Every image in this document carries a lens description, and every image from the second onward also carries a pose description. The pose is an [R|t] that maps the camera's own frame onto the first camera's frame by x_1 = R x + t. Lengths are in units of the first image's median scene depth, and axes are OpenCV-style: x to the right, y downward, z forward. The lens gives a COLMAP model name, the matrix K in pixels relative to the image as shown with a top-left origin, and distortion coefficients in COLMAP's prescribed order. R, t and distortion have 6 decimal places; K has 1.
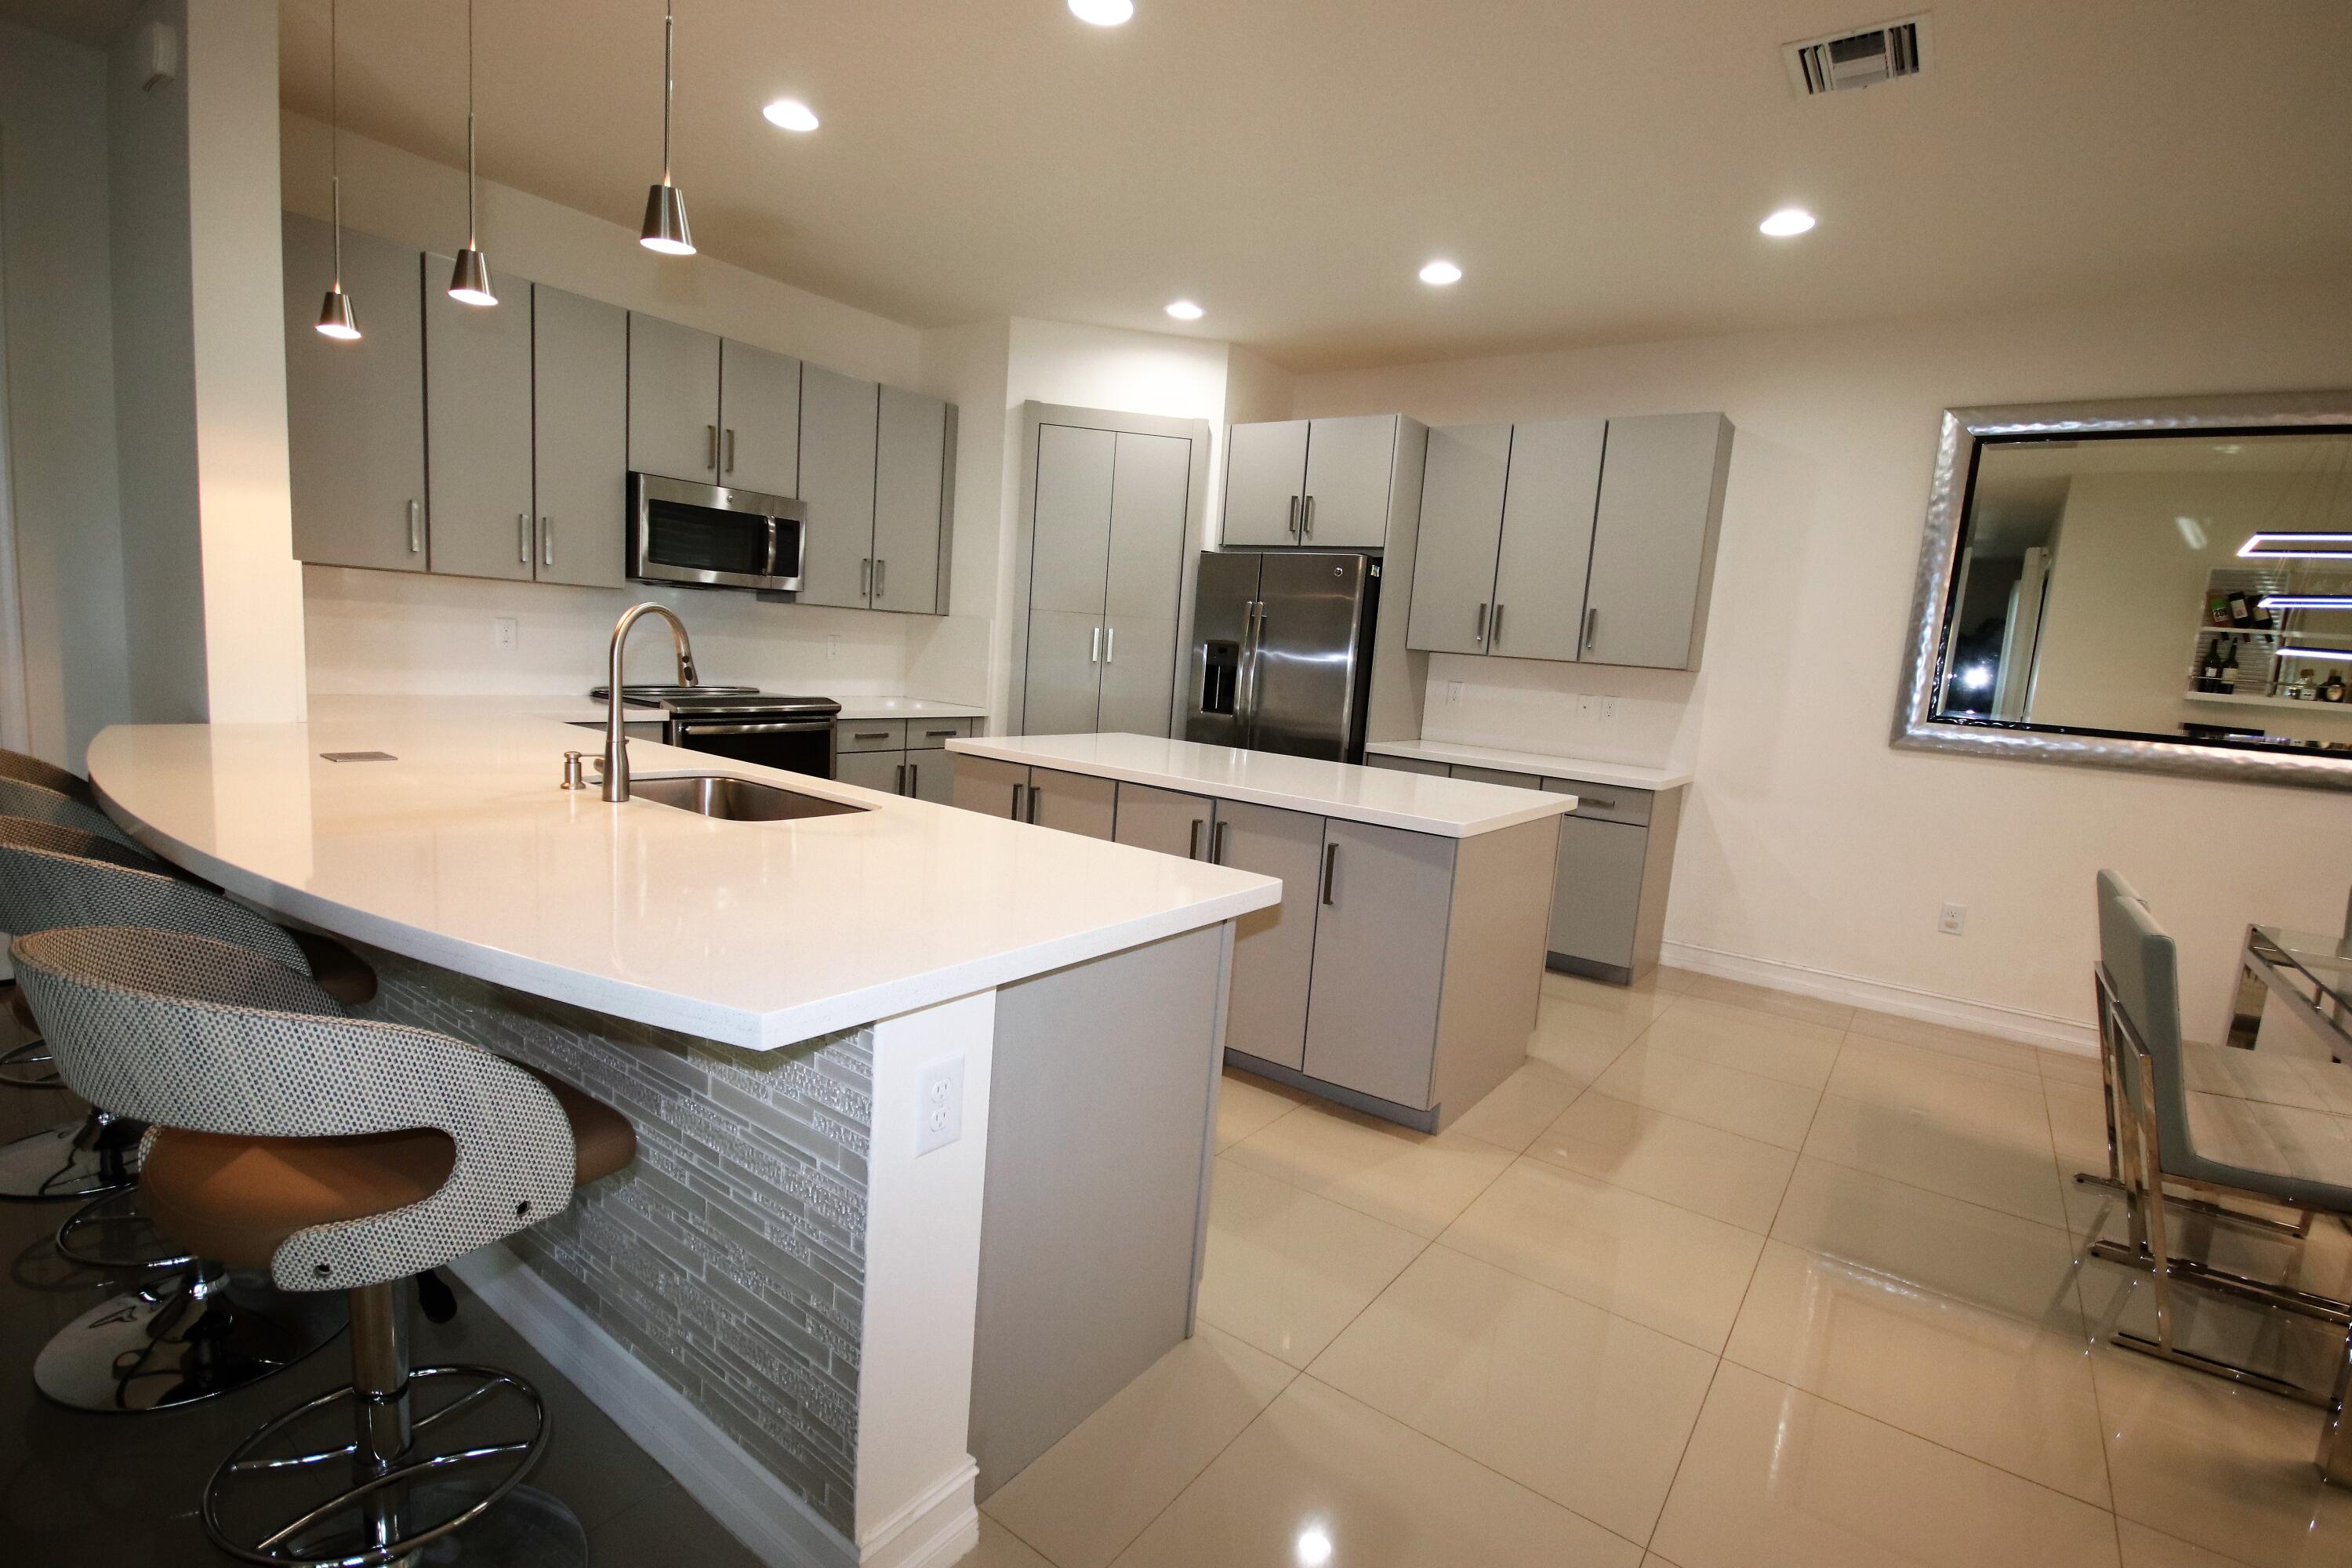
lens RADIAL K [[1087.4, 0, 1180.5], [0, 1087.4, 786.1], [0, 0, 1]] dist [0.003050, -0.006168]
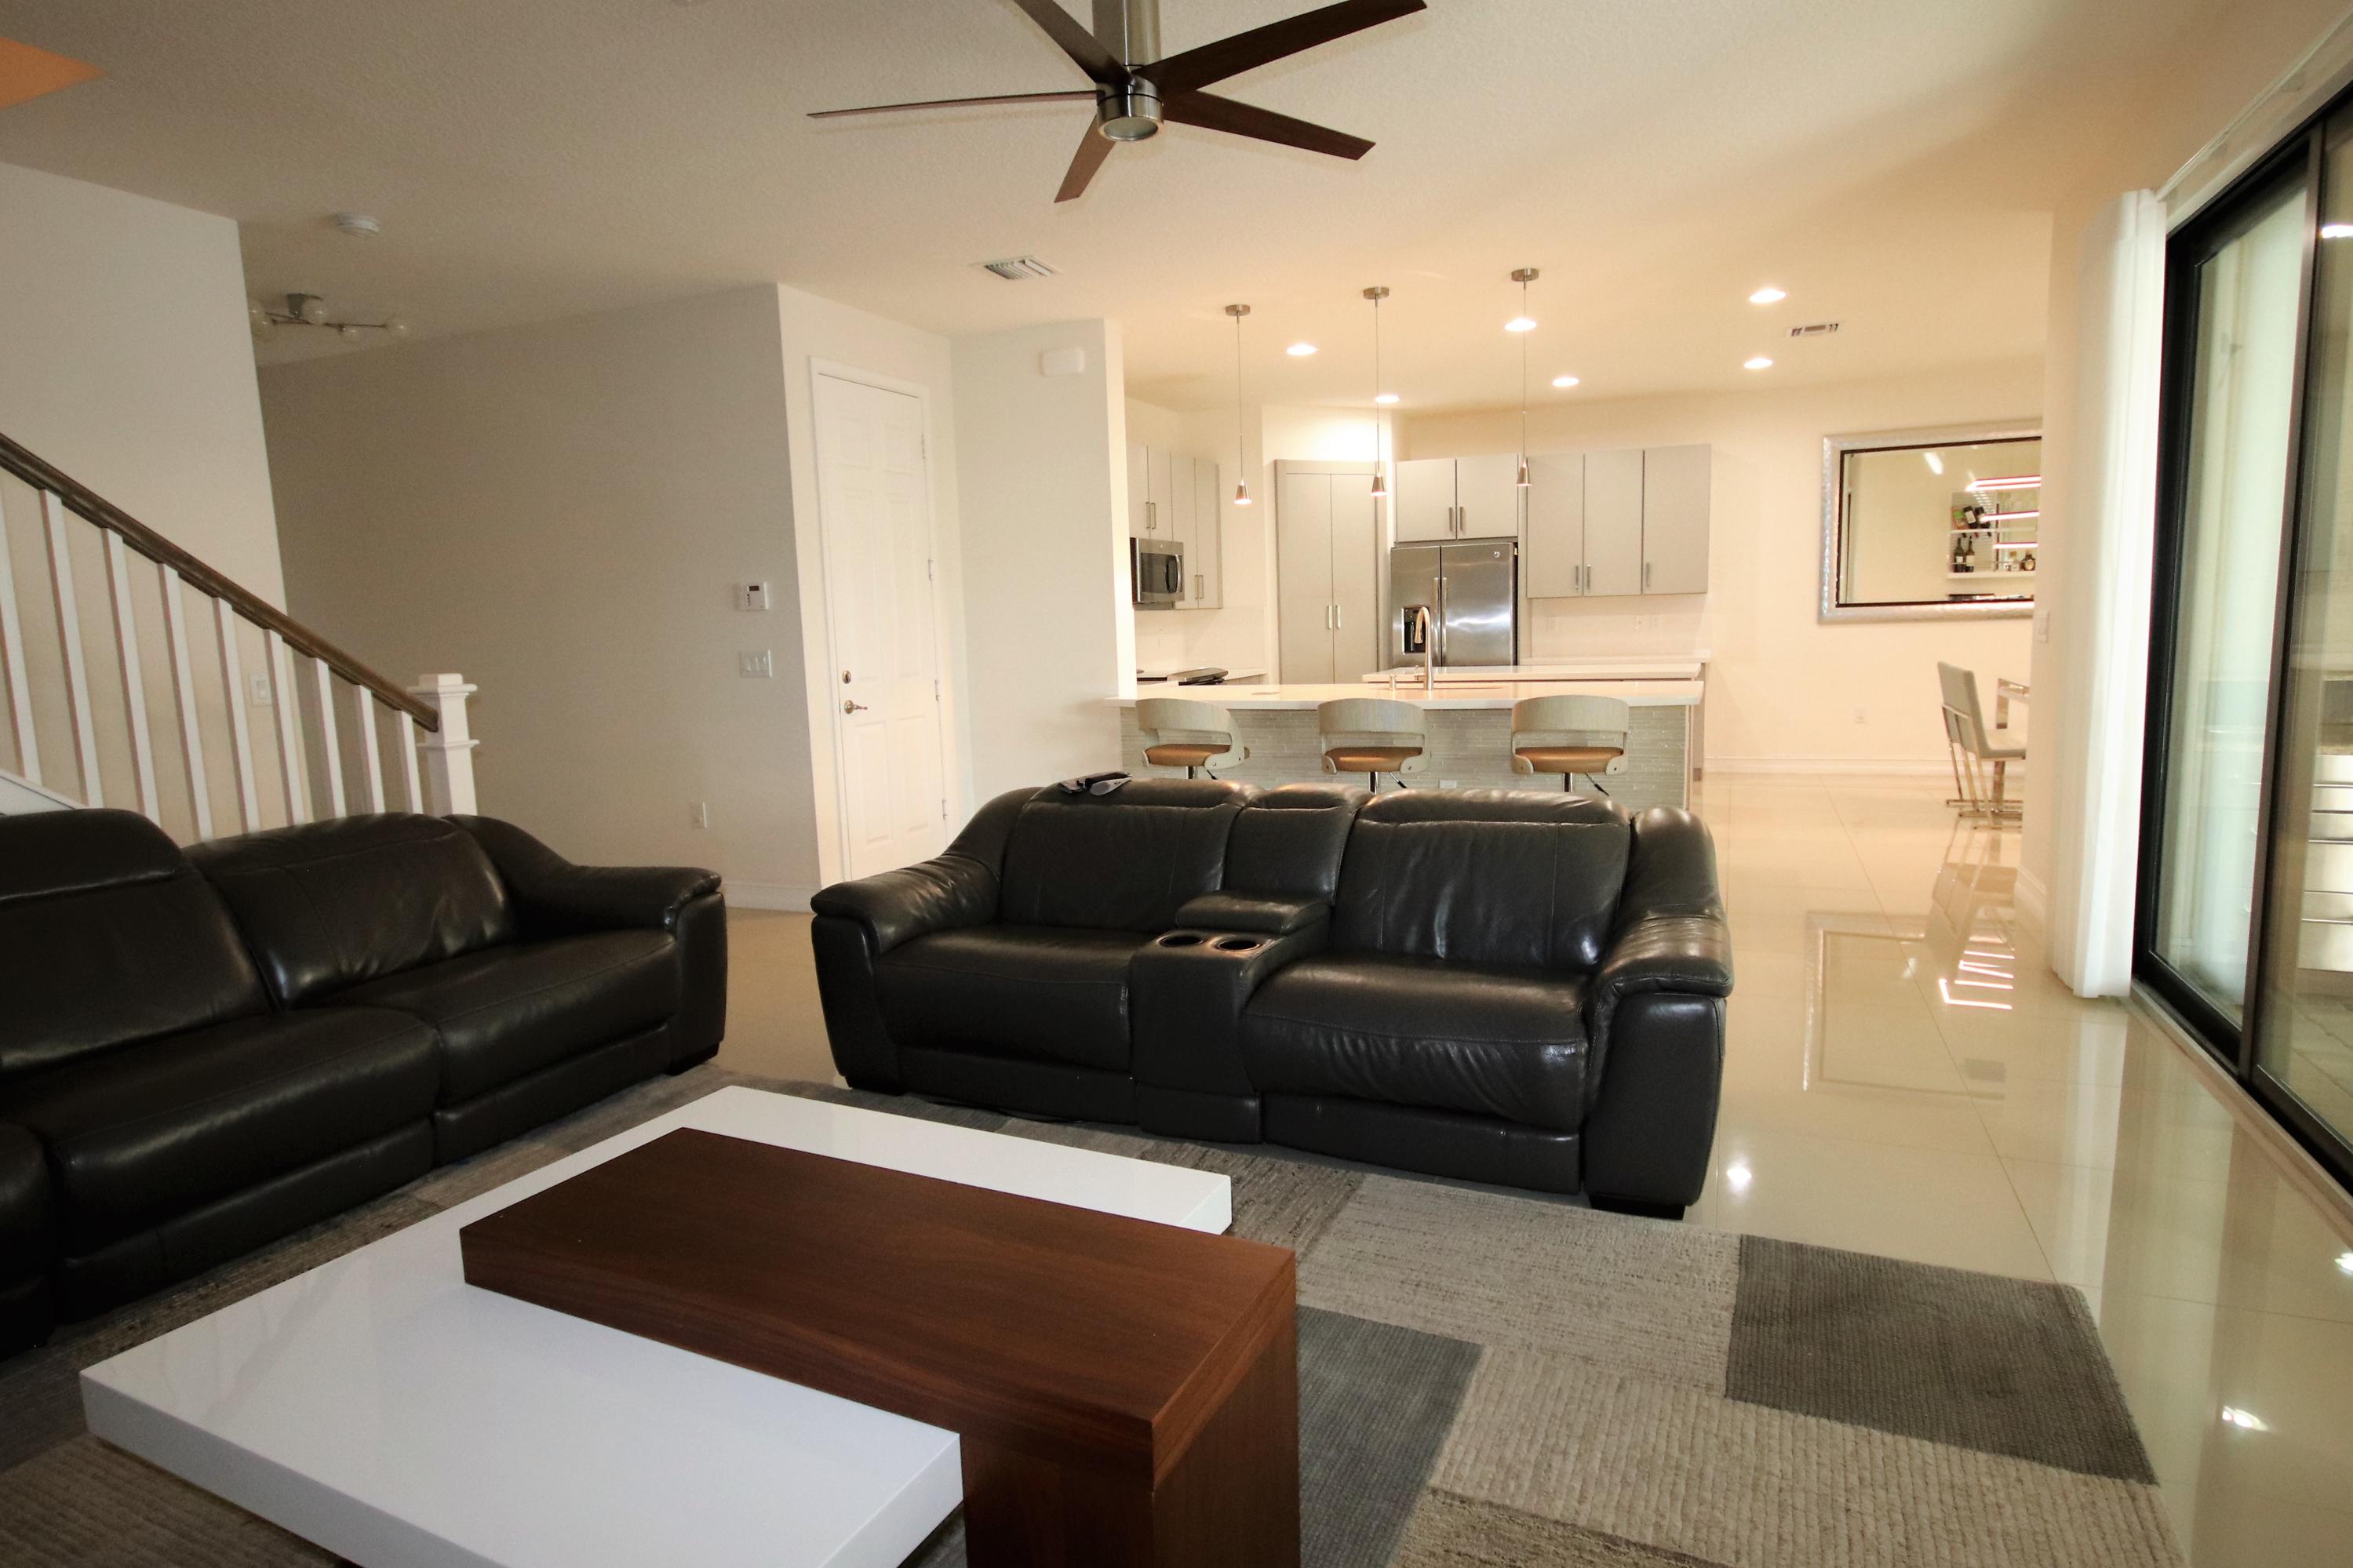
lens RADIAL K [[1299.6, 0, 1182.6], [0, 1299.6, 784.1], [0, 0, 1]] dist [-0.004301, 0.003668]
pose [[0.967375, -0.134274, 0.214838, -0.758477], [0.133850, 0.990863, 0.016590, 0.044031], [-0.215103, 0.012708, 0.976509, -0.761546]]
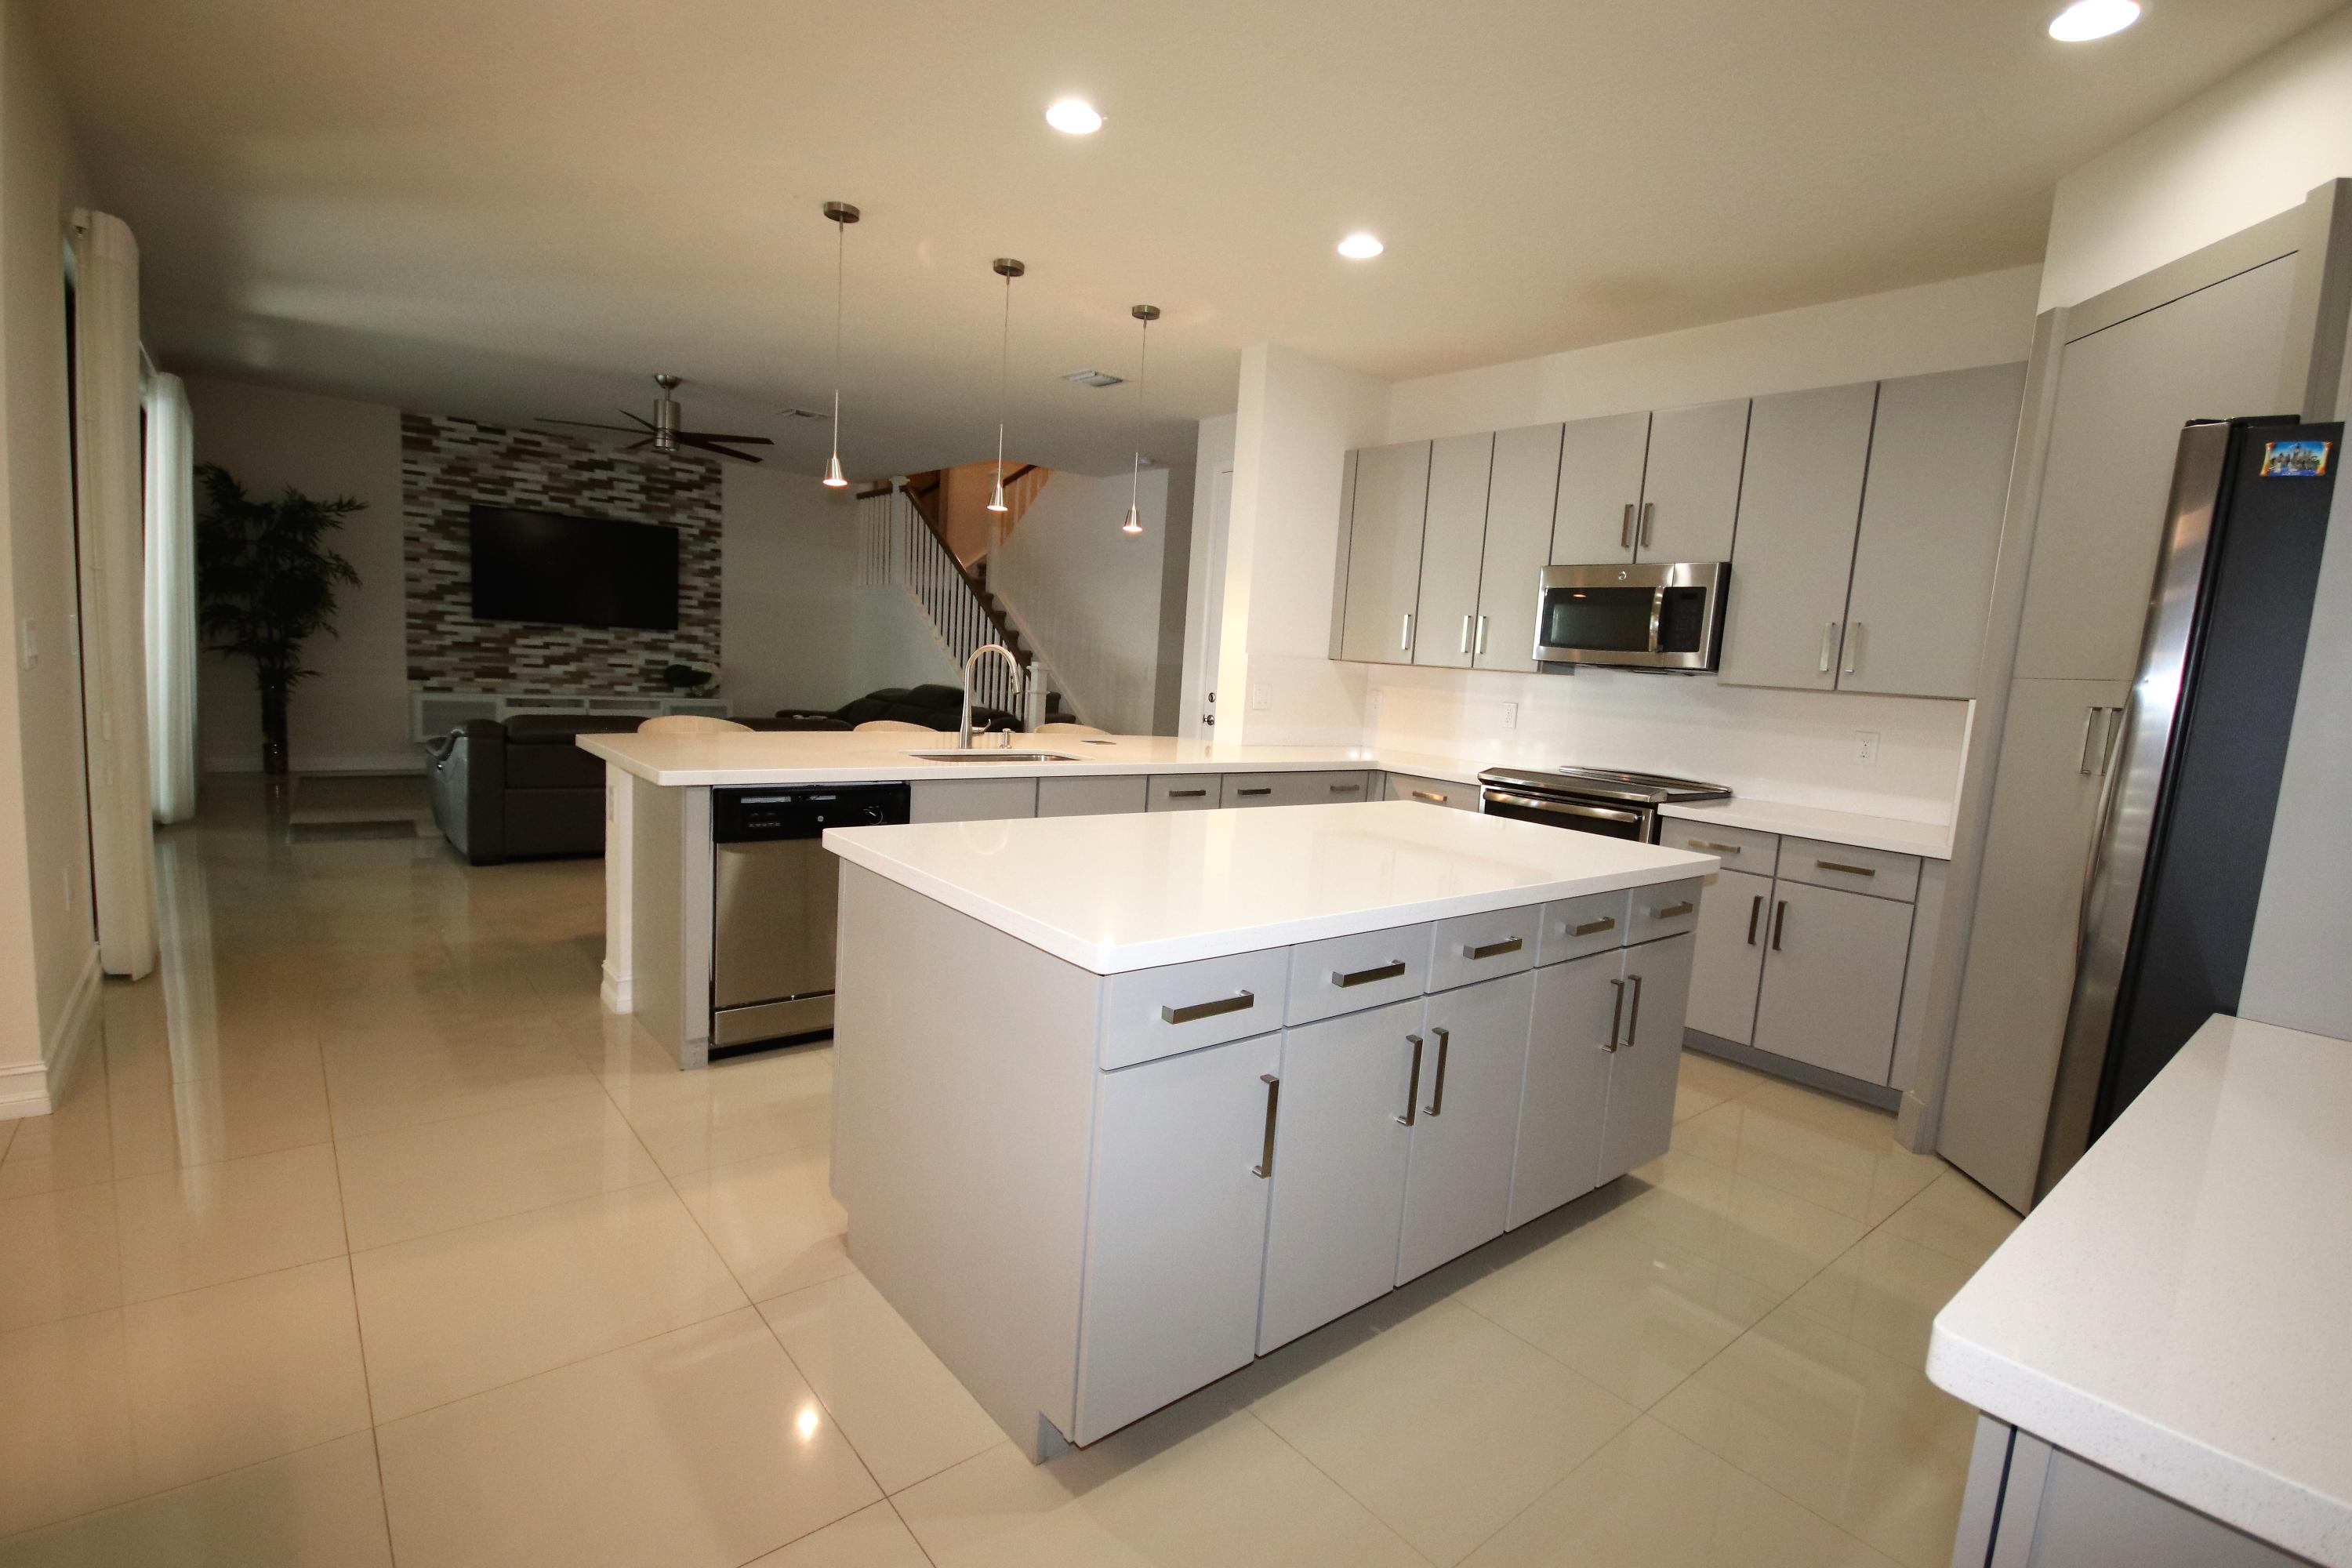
lens RADIAL K [[1087.4, 0, 1187.6], [0, 1087.4, 798.3], [0, 0, 1]] dist [0.003050, -0.006168]
pose [[-0.226880, 0.034518, -0.973311, 0.556734], [-0.213214, 0.973369, 0.084221, -0.064559], [0.950297, 0.226631, -0.213478, 0.800852]]
